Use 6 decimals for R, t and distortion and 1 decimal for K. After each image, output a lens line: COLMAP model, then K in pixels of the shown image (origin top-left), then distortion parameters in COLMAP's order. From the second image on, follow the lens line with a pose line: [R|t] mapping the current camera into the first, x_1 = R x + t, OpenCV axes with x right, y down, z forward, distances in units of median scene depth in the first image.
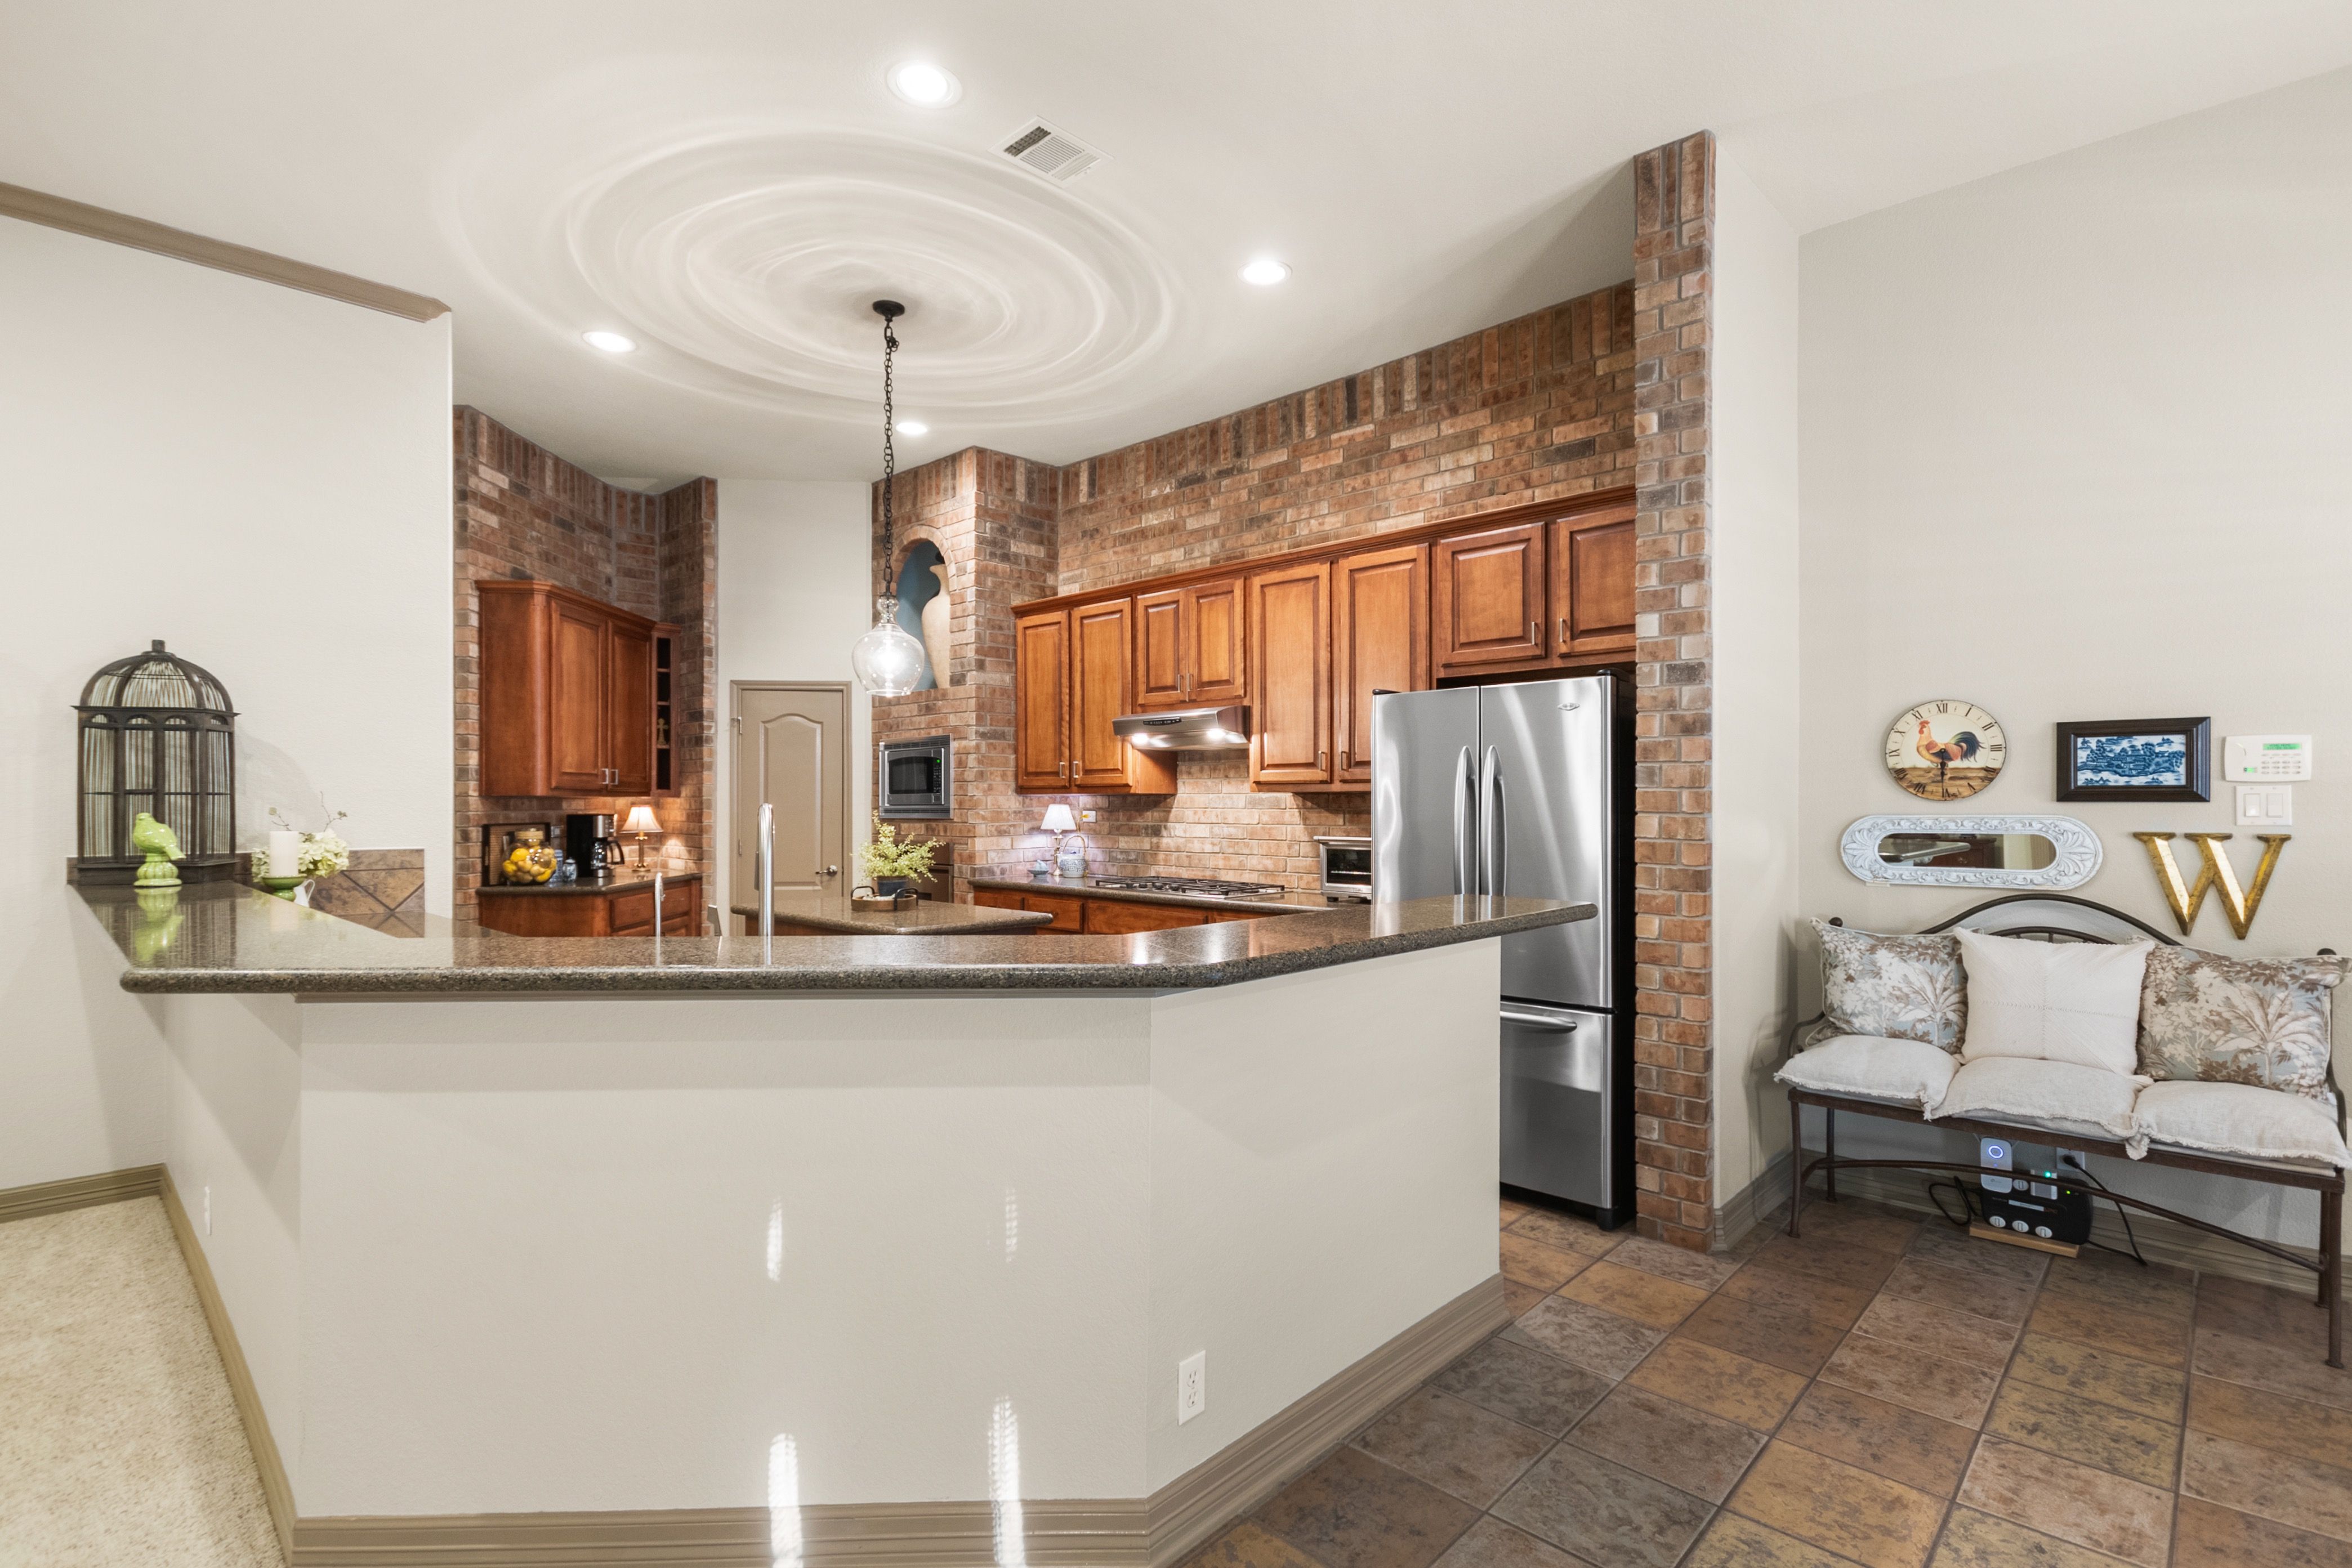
lens RADIAL K [[1095.2, 0, 1194.0], [0, 1095.2, 797.5], [0, 0, 1]] dist [-0.001188, -0.000123]
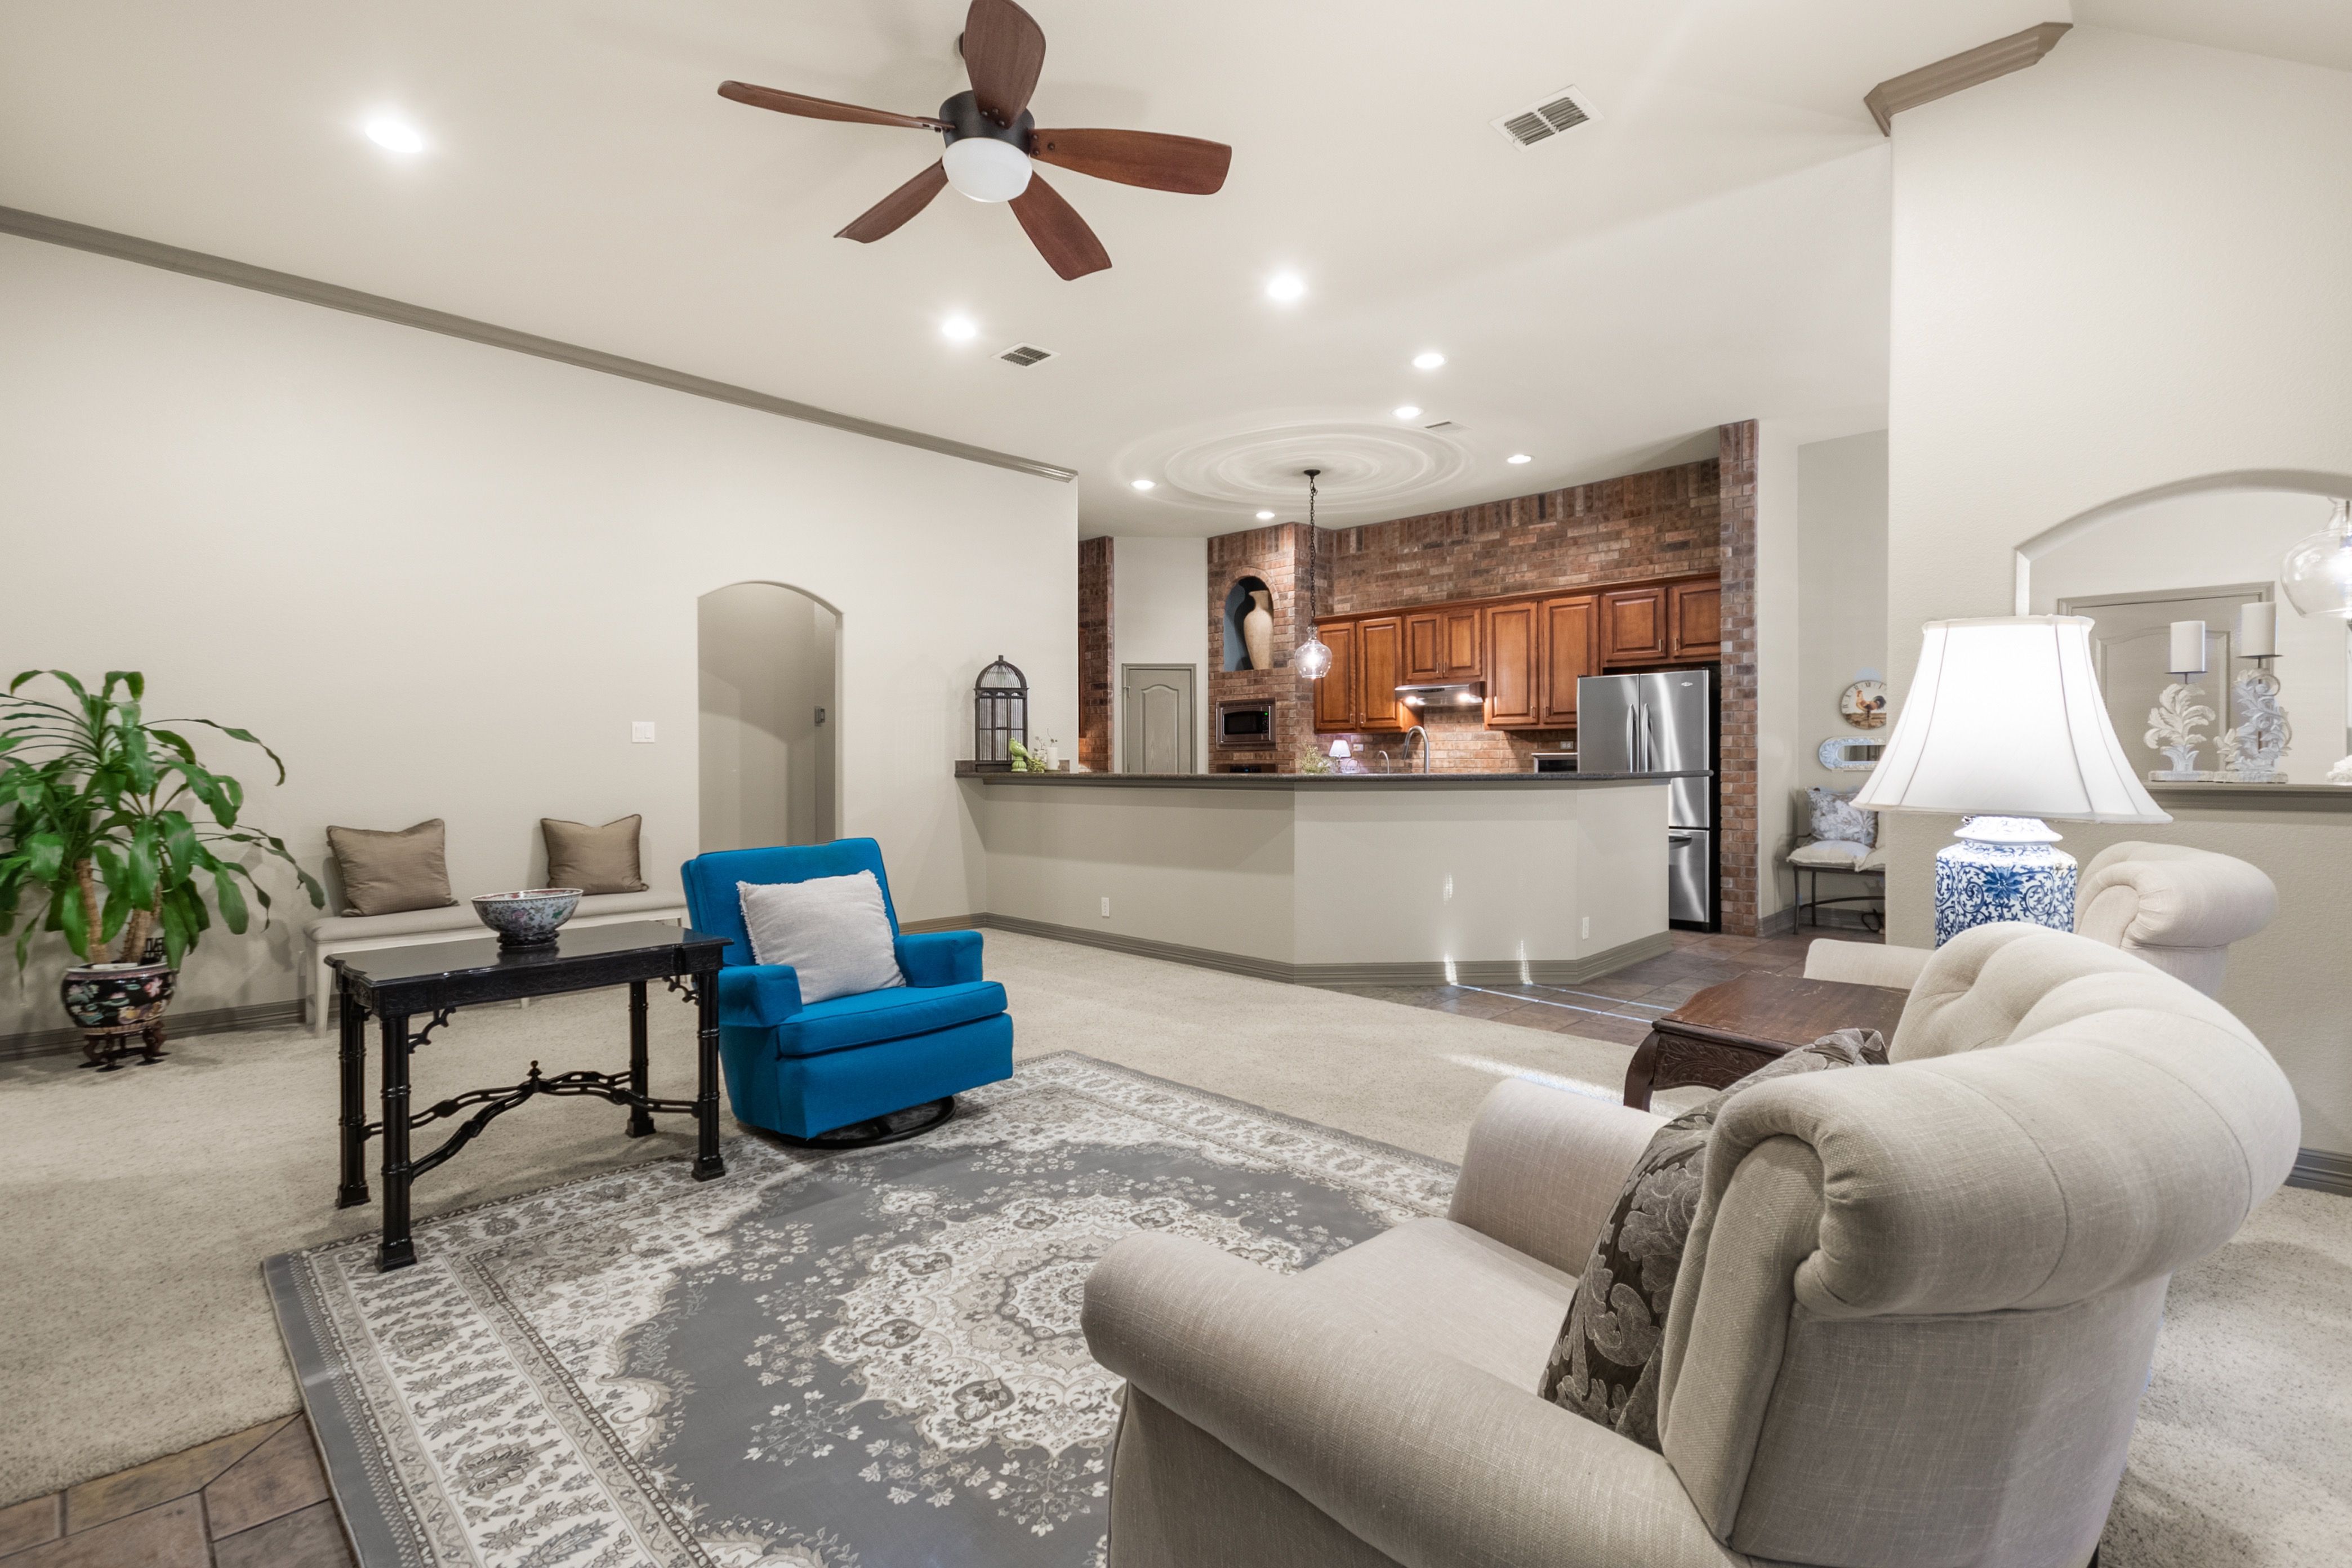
lens RADIAL K [[1053.1, 0, 1204.5], [0, 1053.1, 756.9], [0, 0, 1]] dist [0.002827, 0.000236]
pose [[0.999962, -0.002949, -0.008229, -0.372010], [0.002977, 0.999990, 0.003450, 0.029968], [0.008219, -0.003475, 0.999960, -0.673586]]
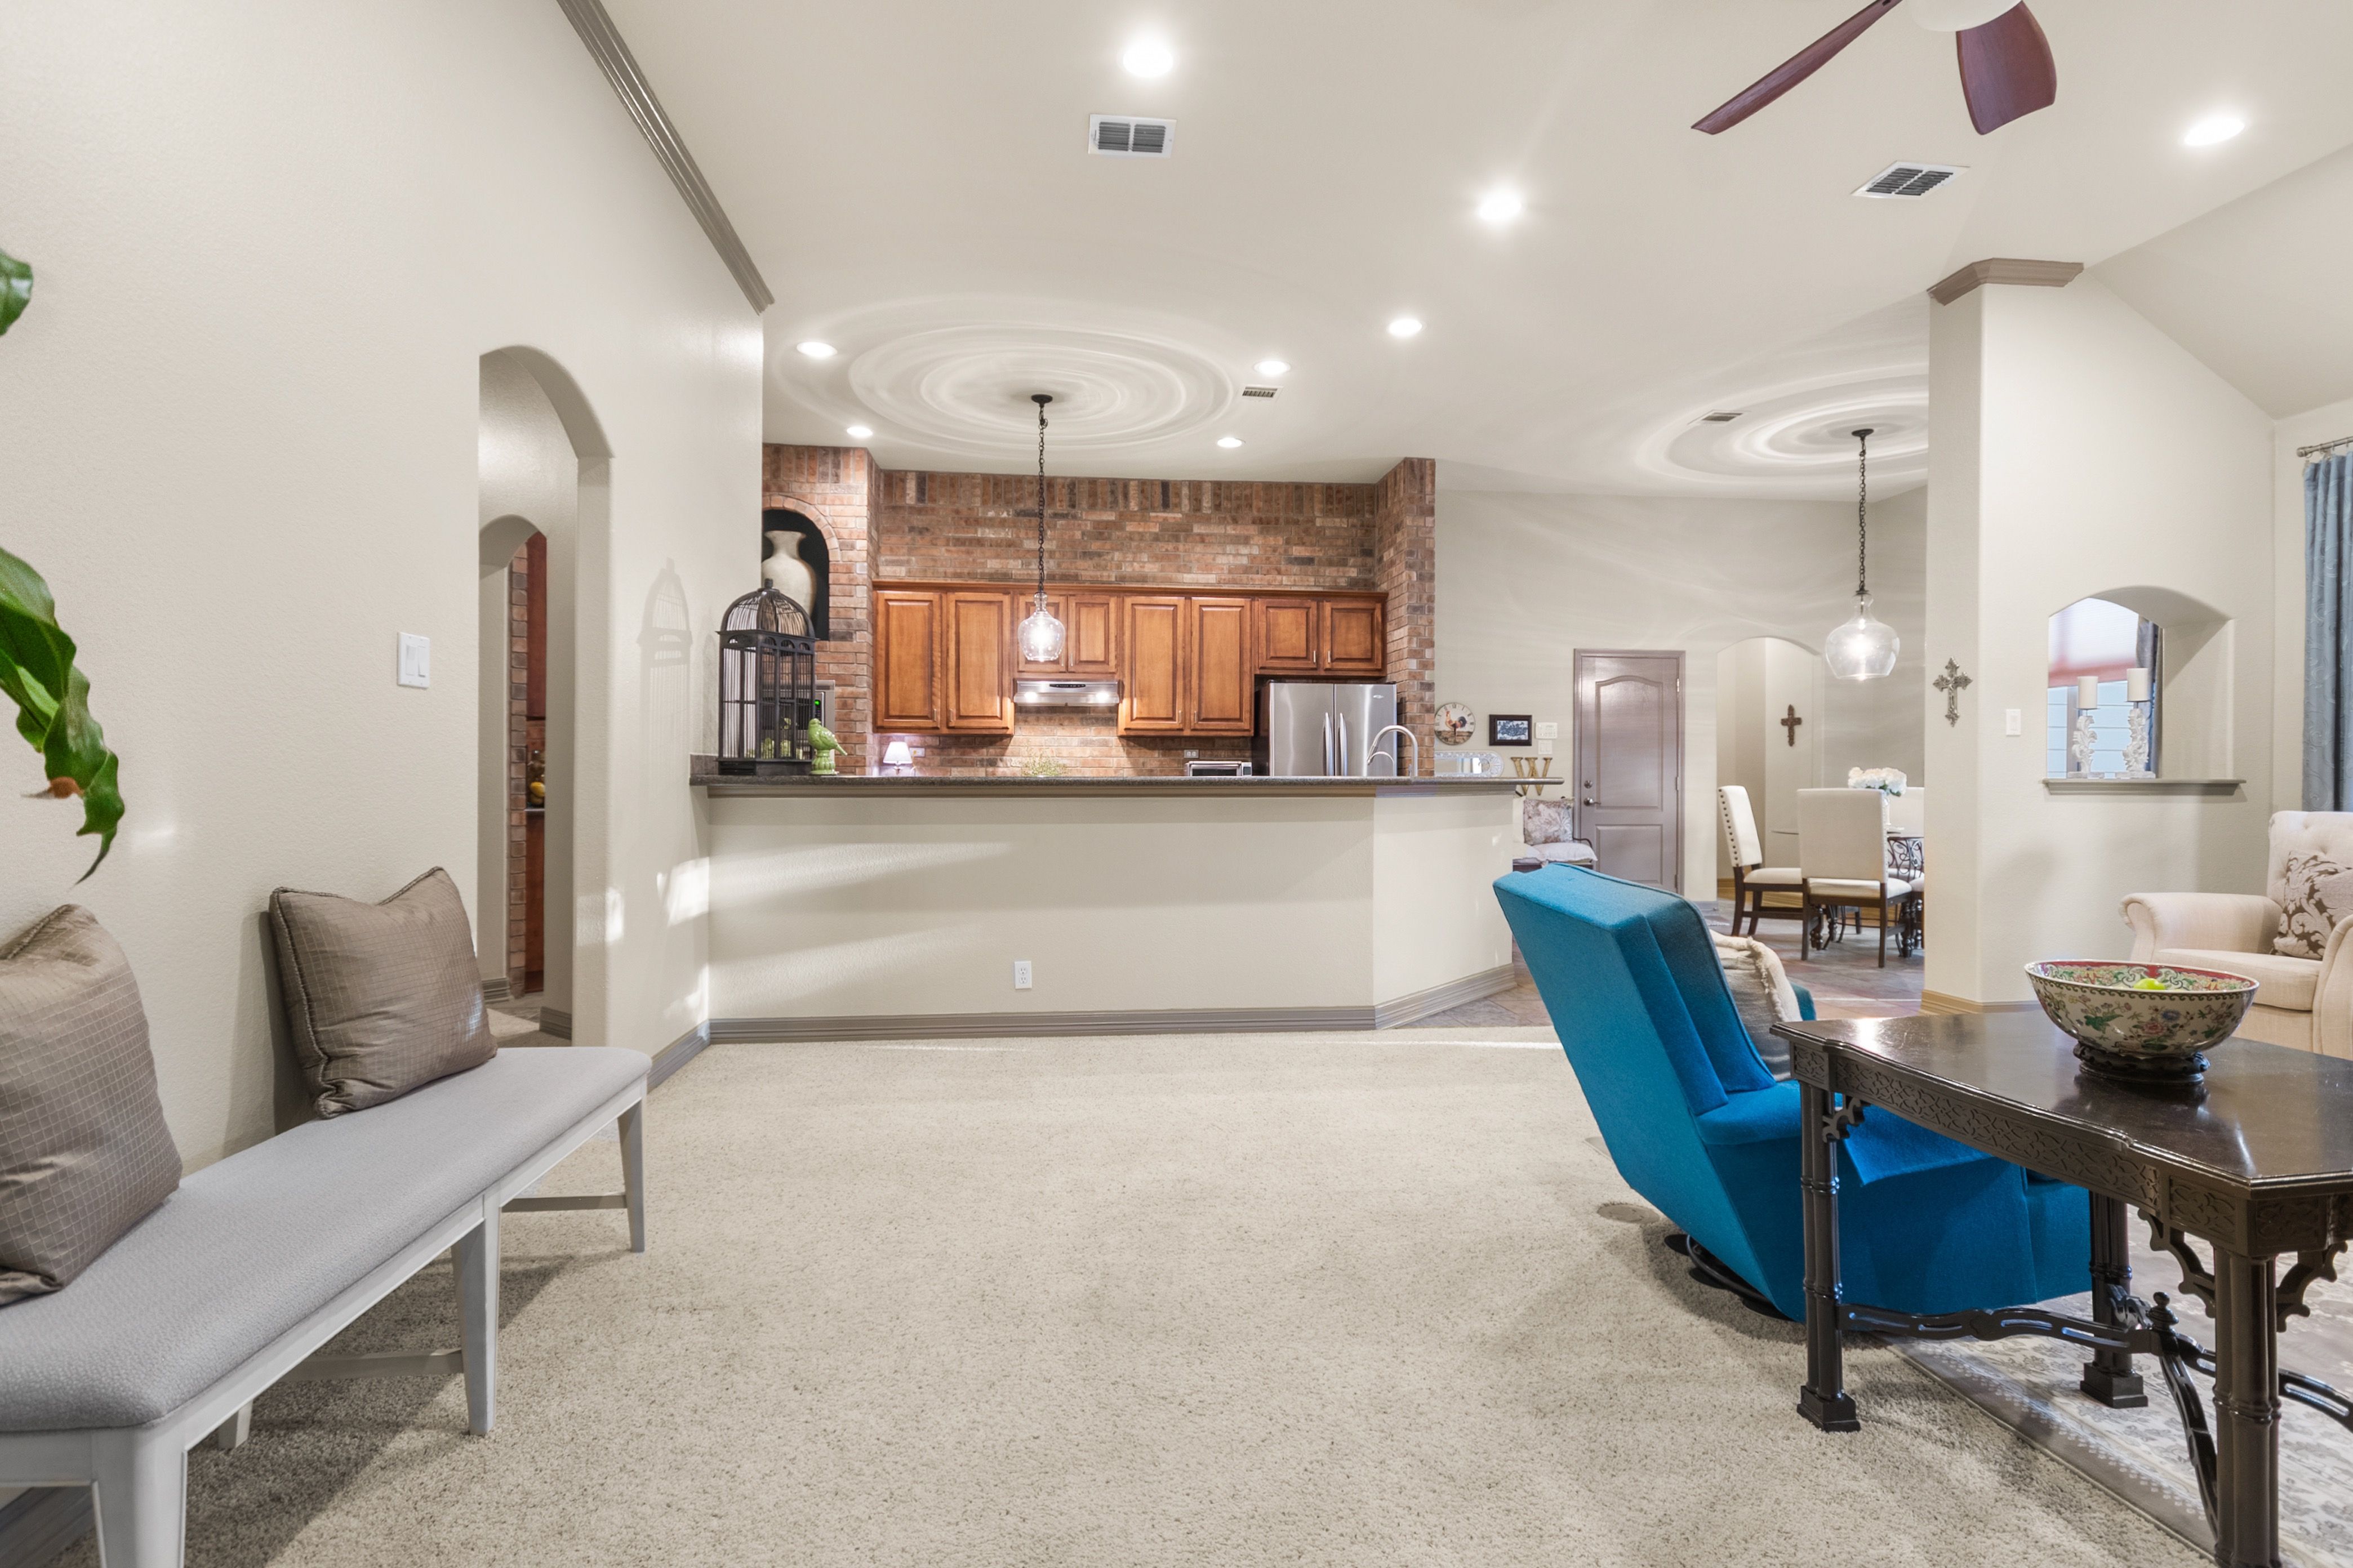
lens RADIAL K [[1178.0, 0, 1178.0], [0, 1178.0, 769.5], [0, 0, 1]] dist [-0.003735, -0.000192]
pose [[0.648782, 0.008883, 0.760922, -1.126012], [-0.007772, 0.999957, -0.005047, 0.050185], [-0.760934, -0.002640, 0.648823, -0.142642]]
